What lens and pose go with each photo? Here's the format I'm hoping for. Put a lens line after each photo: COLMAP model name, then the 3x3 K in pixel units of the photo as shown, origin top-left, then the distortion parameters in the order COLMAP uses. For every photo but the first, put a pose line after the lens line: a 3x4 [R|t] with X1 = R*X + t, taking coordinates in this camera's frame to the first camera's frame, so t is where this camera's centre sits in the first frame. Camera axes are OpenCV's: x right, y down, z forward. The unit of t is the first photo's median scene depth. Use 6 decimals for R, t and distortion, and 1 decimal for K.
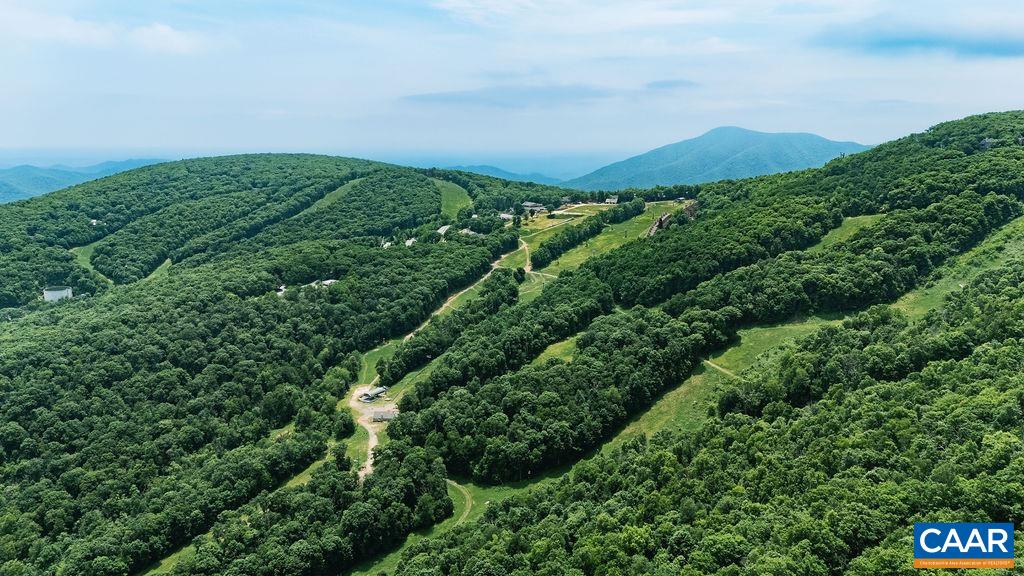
lens RADIAL K [[767.0, 0, 519.2], [0, 767.0, 295.1], [0, 0, 1]] dist [0.106905, -0.106042]
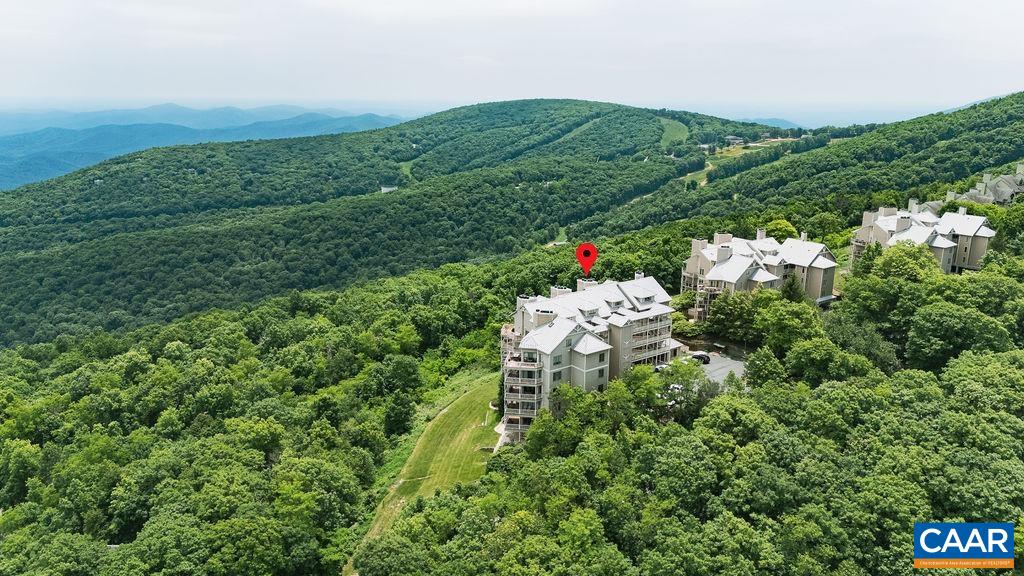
lens RADIAL K [[767.0, 0, 509.7], [0, 767.0, 298.8], [0, 0, 1]] dist [0.106905, -0.106042]
pose [[0.929361, 0.102381, -0.354693, 0.247379], [-0.080659, 0.993875, 0.075537, 0.112546], [0.360254, -0.041592, 0.931926, -0.434467]]
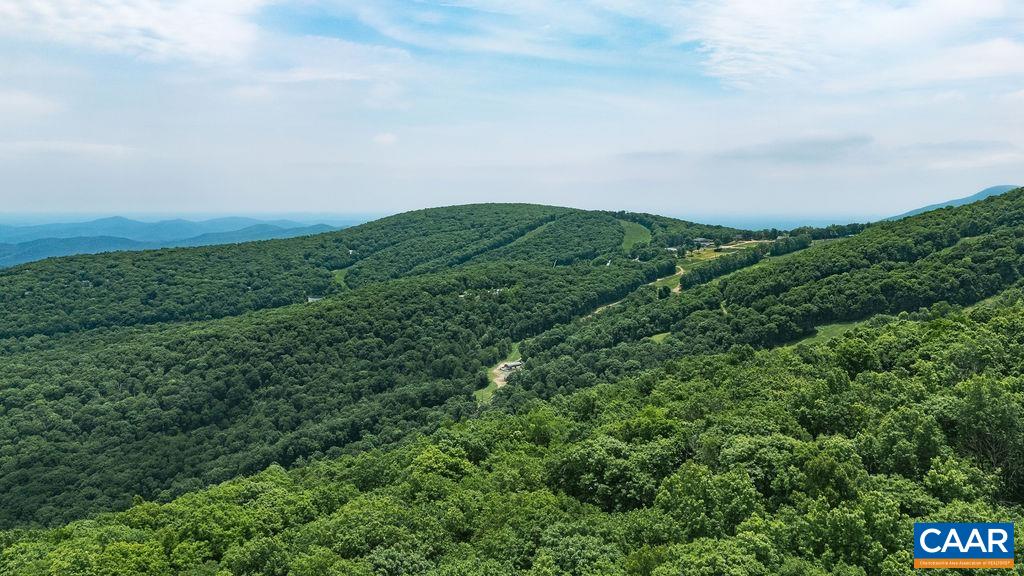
lens RADIAL K [[767.0, 0, 516.1], [0, 767.0, 304.5], [0, 0, 1]] dist [0.106905, -0.106042]
pose [[0.951565, 0.042703, -0.304467, 0.171376], [-0.063970, 0.996134, -0.060215, 0.090902], [0.300719, 0.076775, 0.950618, -0.173581]]
